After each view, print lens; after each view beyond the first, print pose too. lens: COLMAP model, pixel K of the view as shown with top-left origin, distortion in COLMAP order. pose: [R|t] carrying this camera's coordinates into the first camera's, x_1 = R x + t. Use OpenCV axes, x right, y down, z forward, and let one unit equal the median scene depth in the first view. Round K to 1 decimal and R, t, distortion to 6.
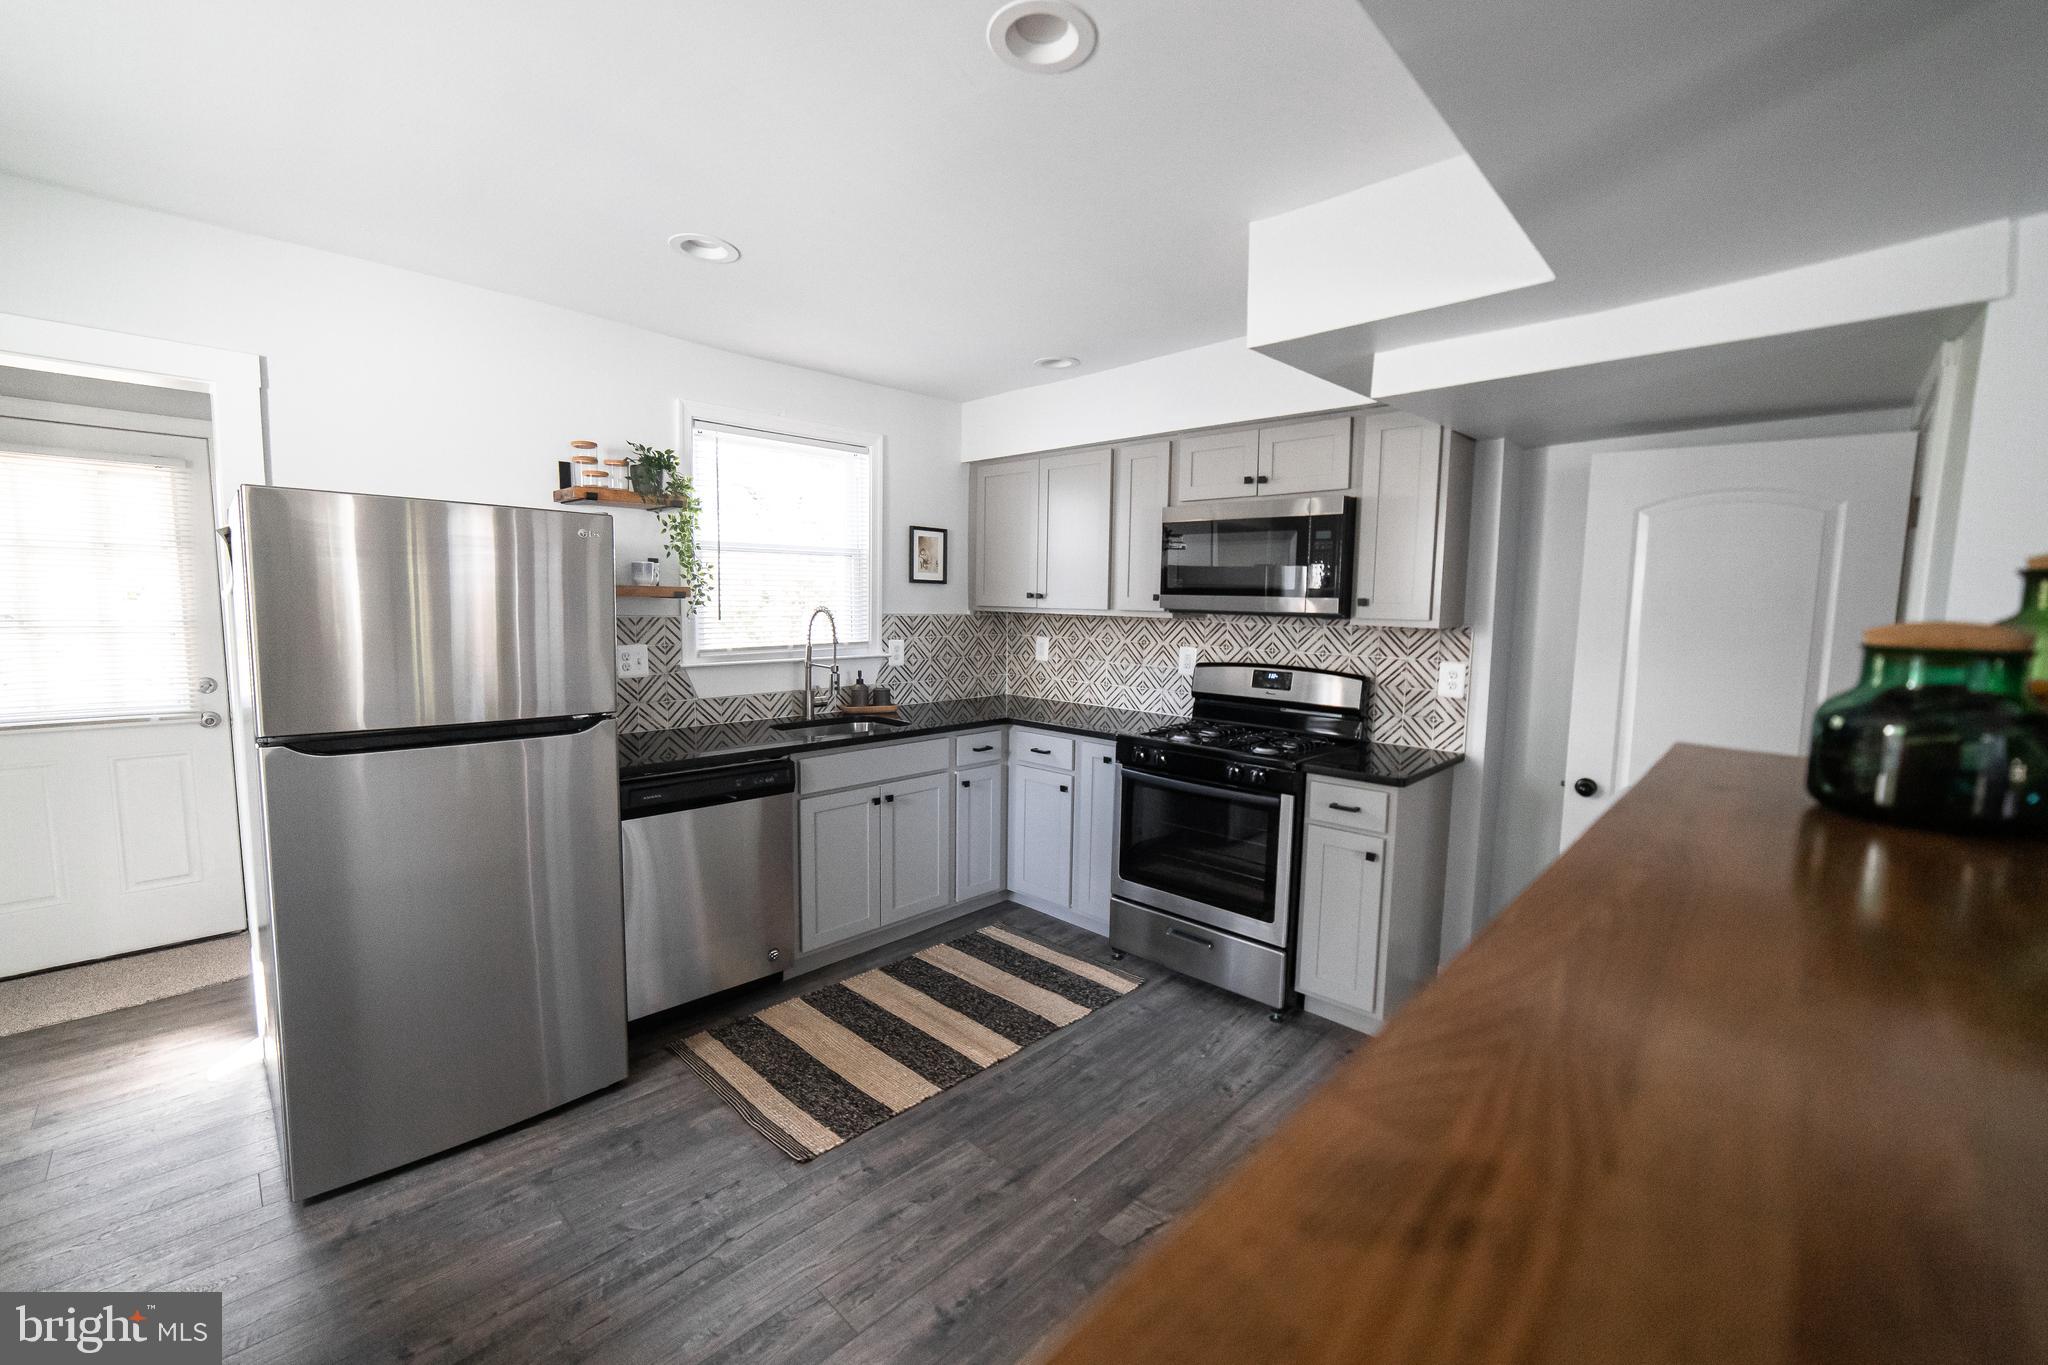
lens RADIAL K [[835.8, 0, 1024.0], [0, 835.8, 682.5], [0, 0, 1]] dist [-0.002111, 0.000058]
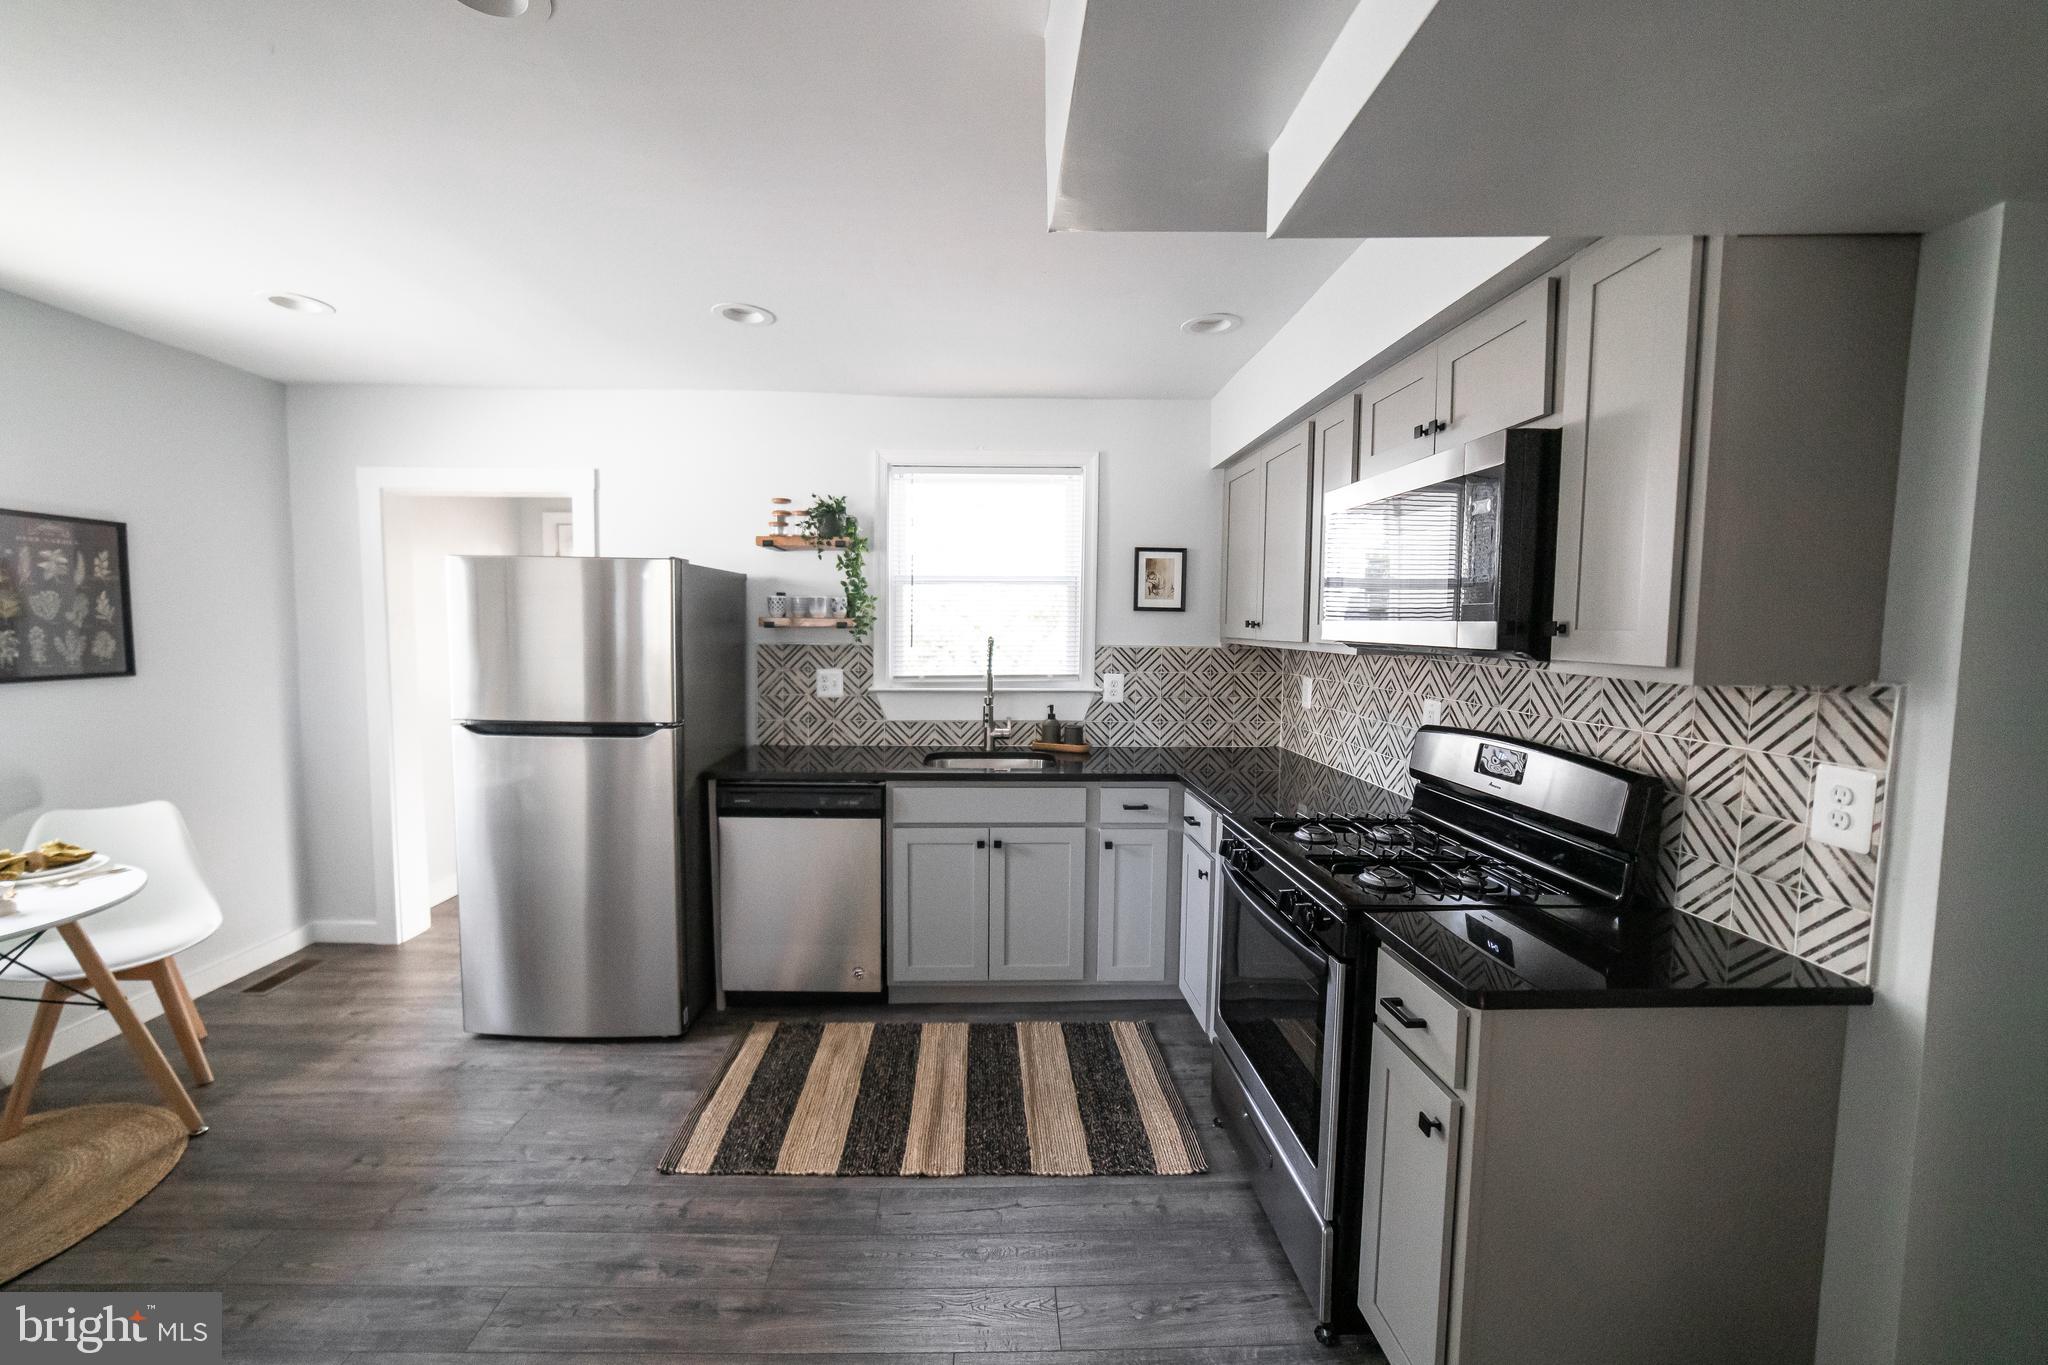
lens RADIAL K [[797.7, 0, 998.7], [0, 797.7, 685.9], [0, 0, 1]] dist [-0.003686, 0.000077]
pose [[0.708921, 0.045557, -0.703815, 0.464846], [-0.068905, 0.997612, -0.004831, -0.032000], [0.701914, 0.051922, 0.710367, 0.377522]]
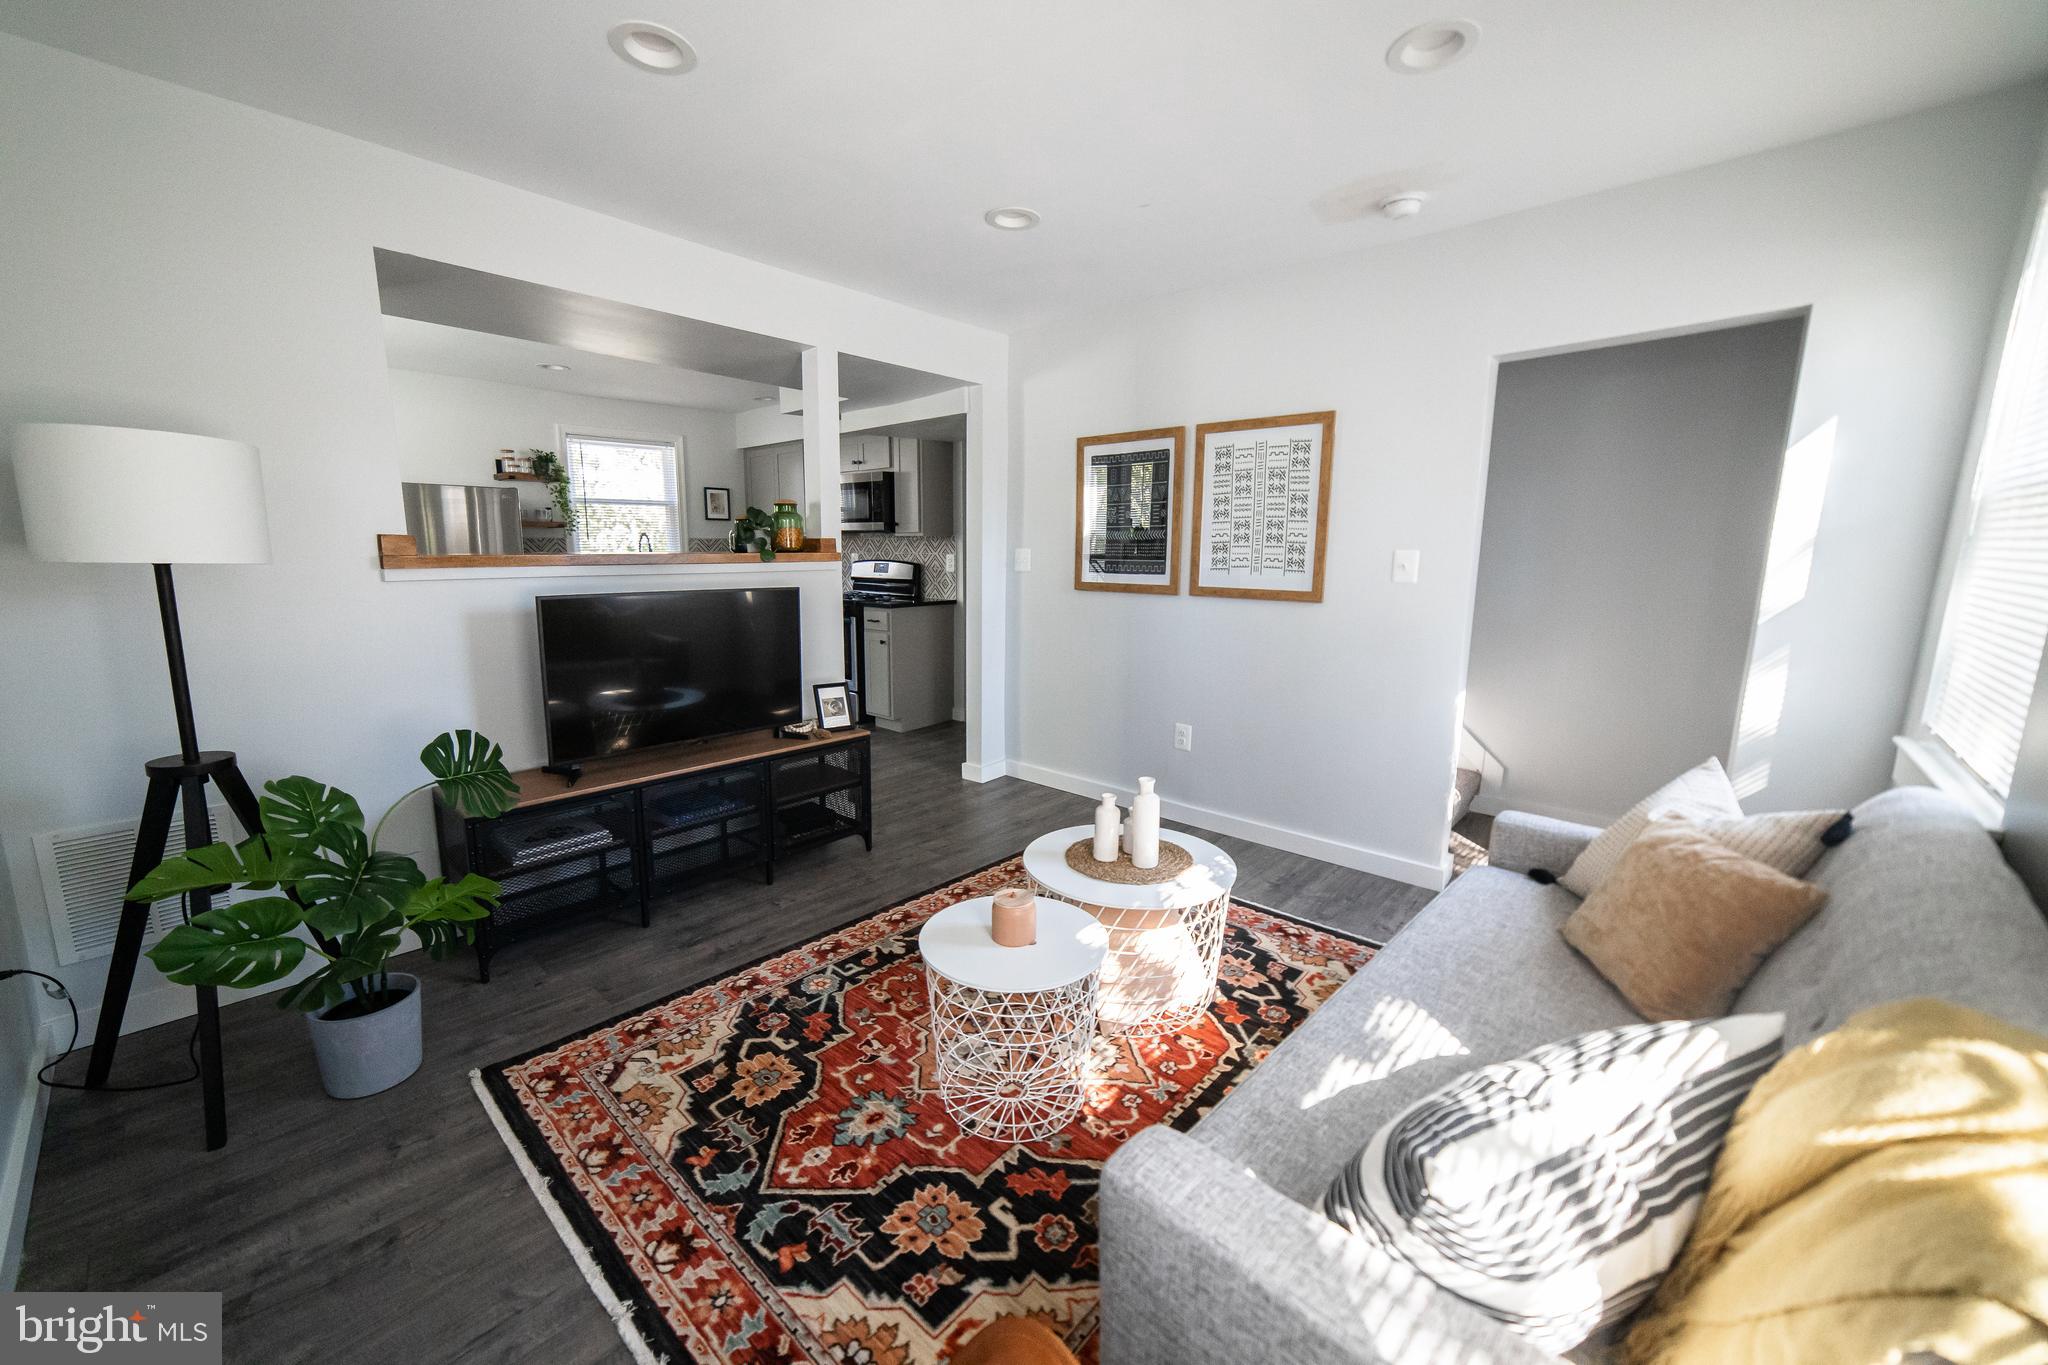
lens RADIAL K [[797.7, 0, 998.7], [0, 797.7, 685.9], [0, 0, 1]] dist [-0.003686, 0.000077]
pose [[0.999698, -0.017704, 0.017060, 0.561599], [0.016363, 0.996992, 0.075755, 0.141117], [-0.018350, -0.075453, 0.996981, -0.894570]]
